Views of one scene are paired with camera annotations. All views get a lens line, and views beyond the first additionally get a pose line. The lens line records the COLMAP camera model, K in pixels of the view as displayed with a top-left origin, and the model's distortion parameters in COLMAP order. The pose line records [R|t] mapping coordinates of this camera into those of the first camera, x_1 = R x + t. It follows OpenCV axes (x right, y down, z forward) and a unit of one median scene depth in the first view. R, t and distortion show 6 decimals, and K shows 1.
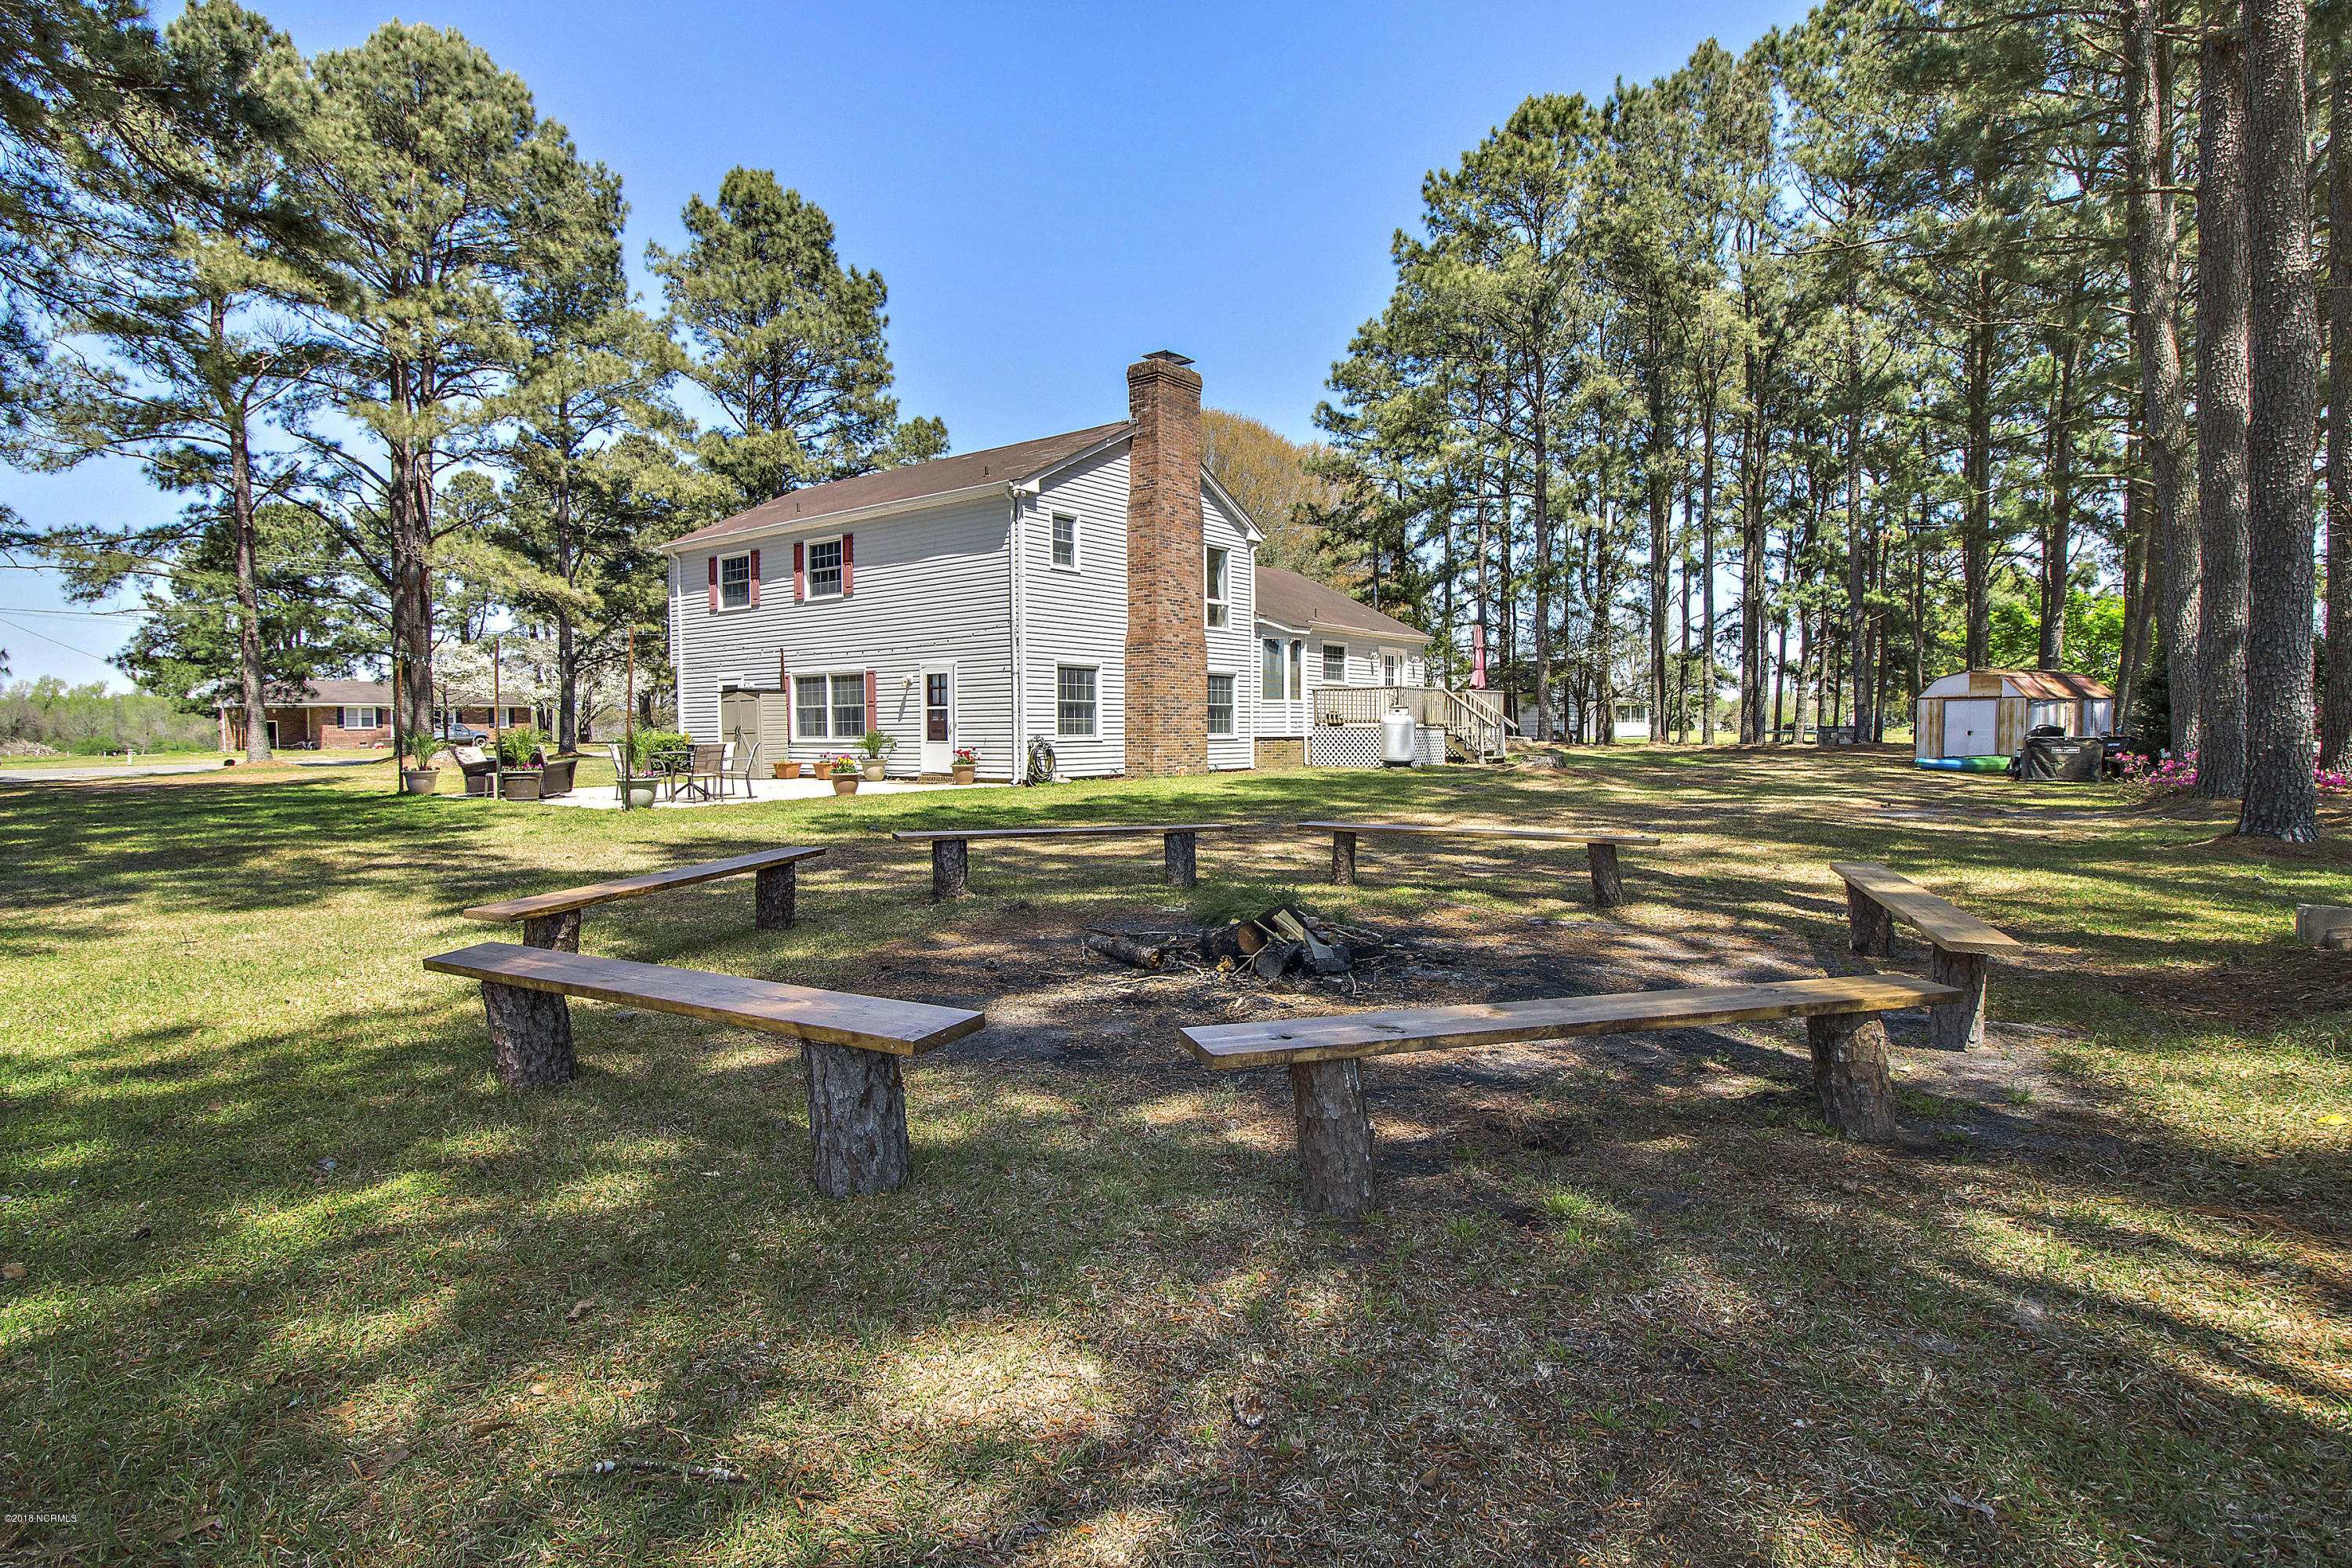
lens RADIAL K [[1265.8, 0, 1176.0], [0, 1265.8, 784.0], [0, 0, 1]] dist [-0.002919, -0.000814]
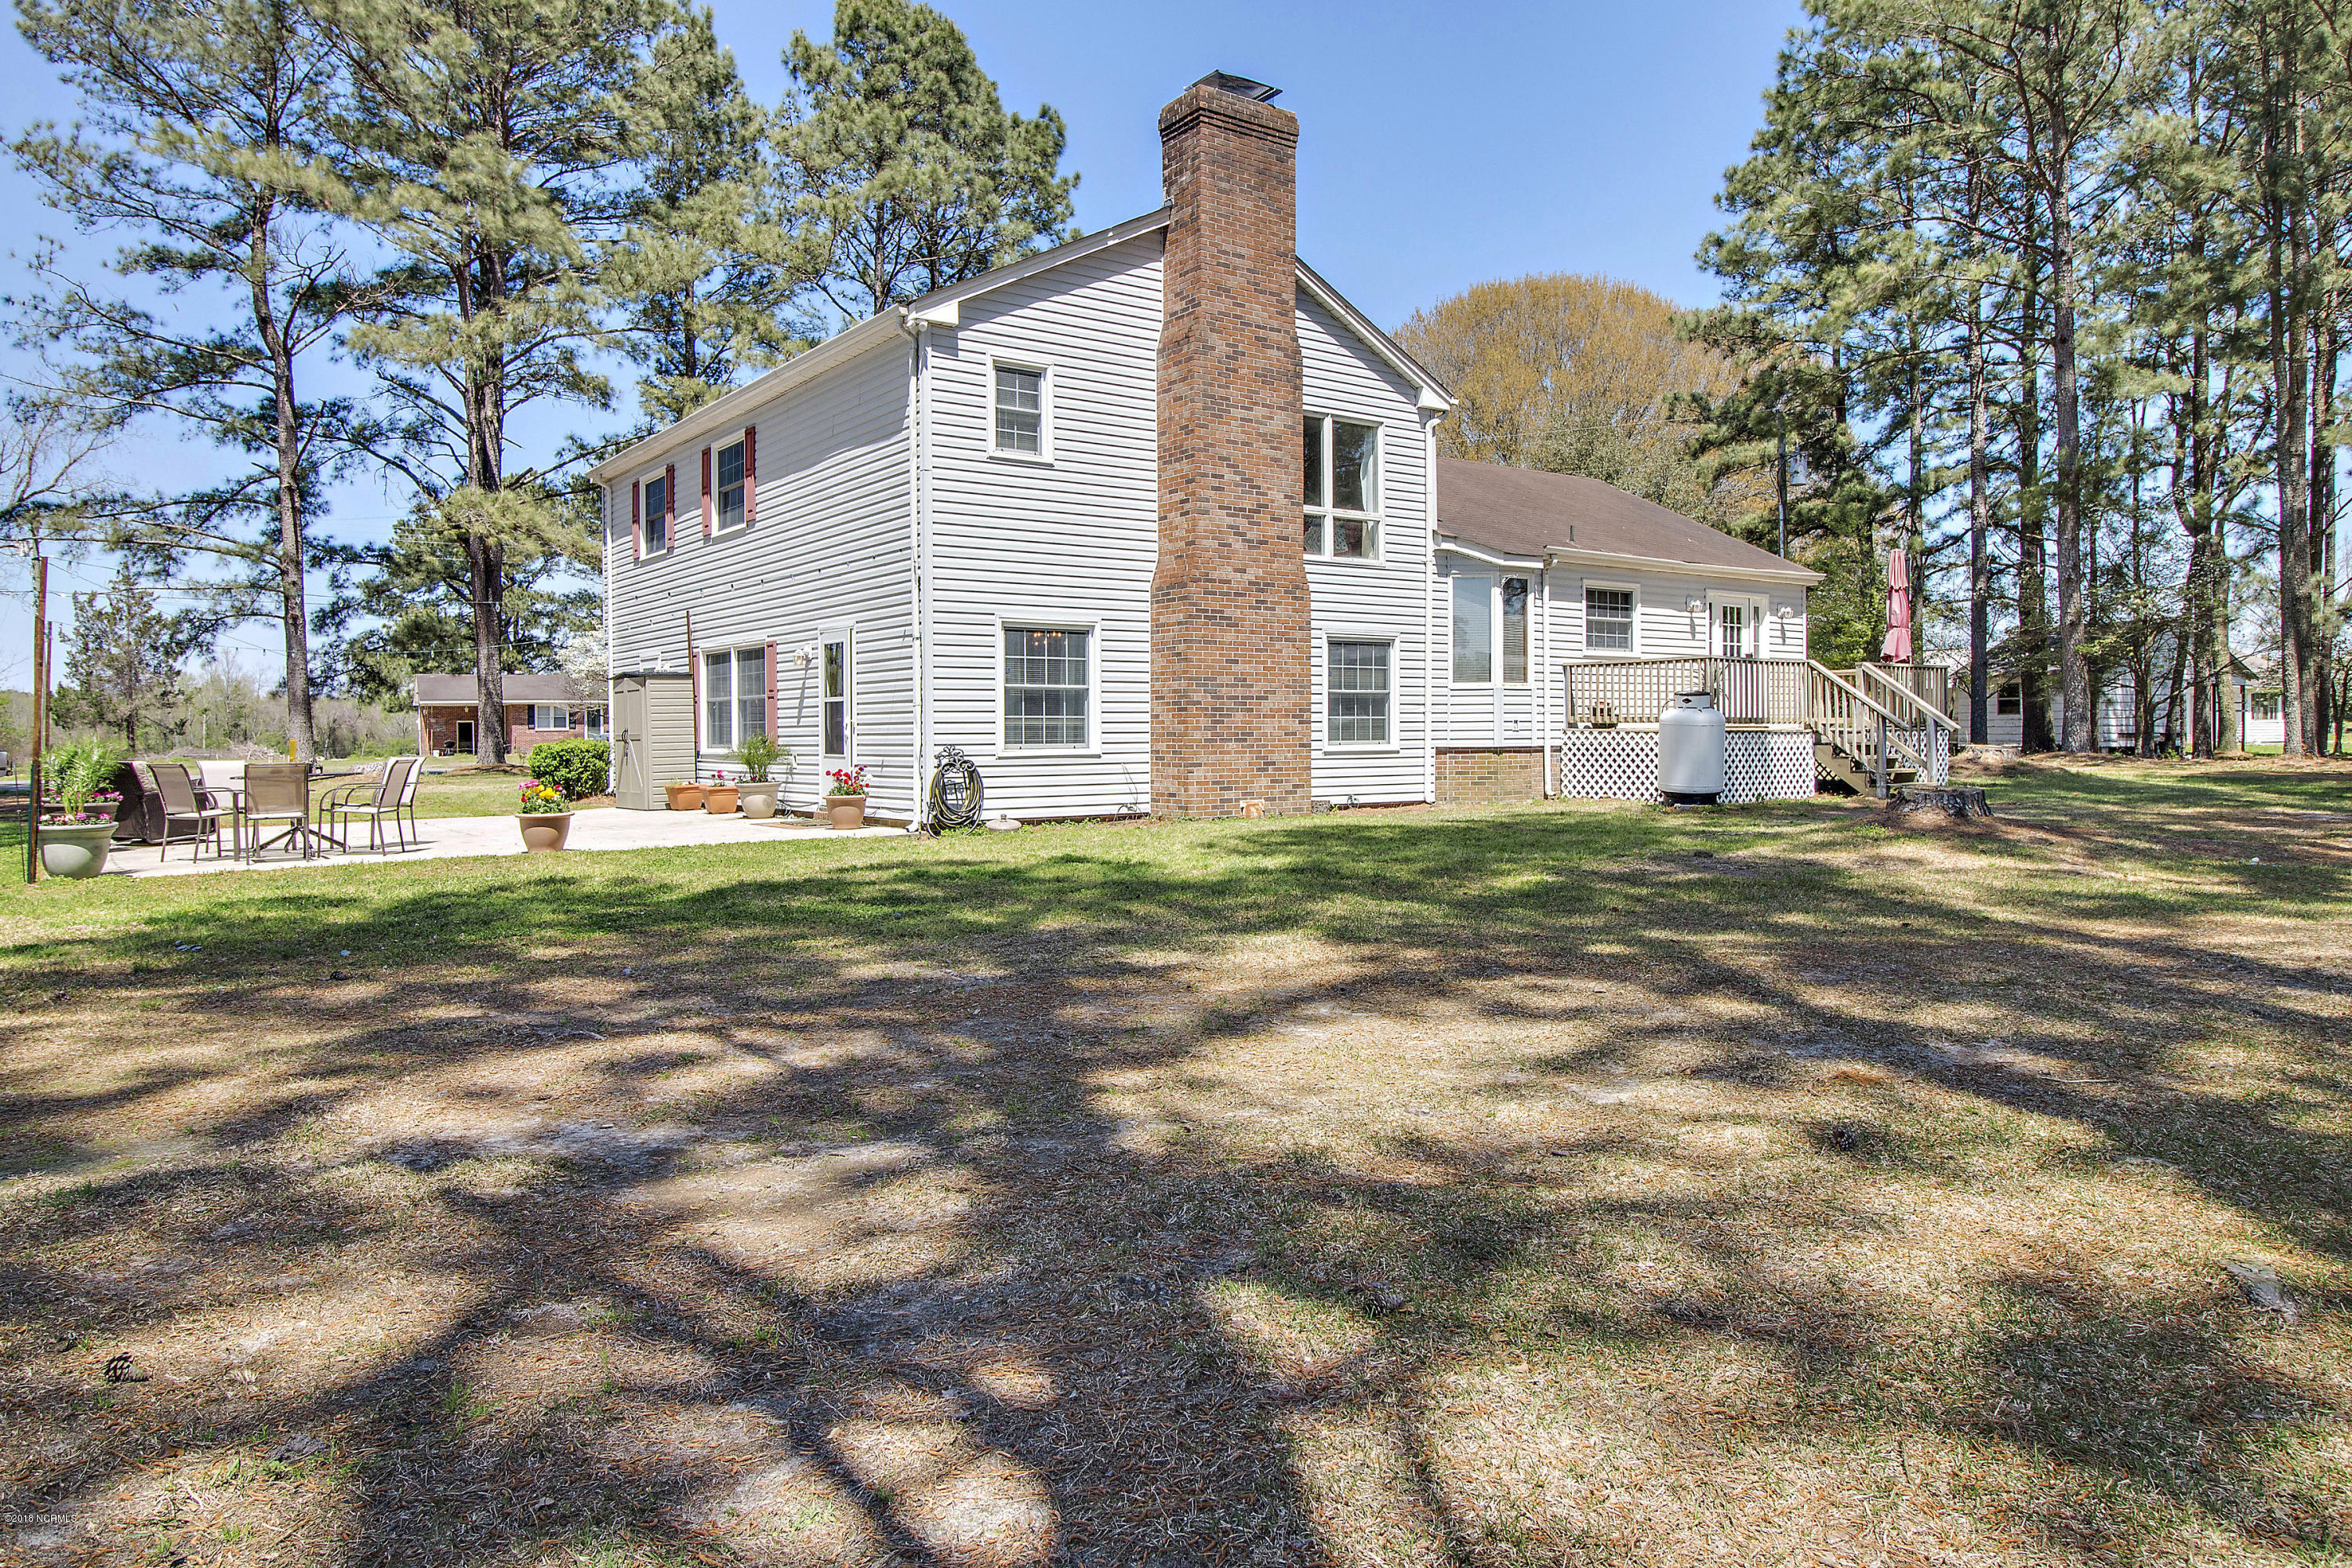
lens RADIAL K [[1550.7, 0, 1177.4], [0, 1550.7, 756.0], [0, 0, 1]] dist [-0.000653, -0.000051]
pose [[0.957257, 0.004455, -0.289205, 0.171357], [-0.011727, 0.999657, -0.023418, -0.016795], [0.289002, 0.025808, 0.956981, 0.320668]]
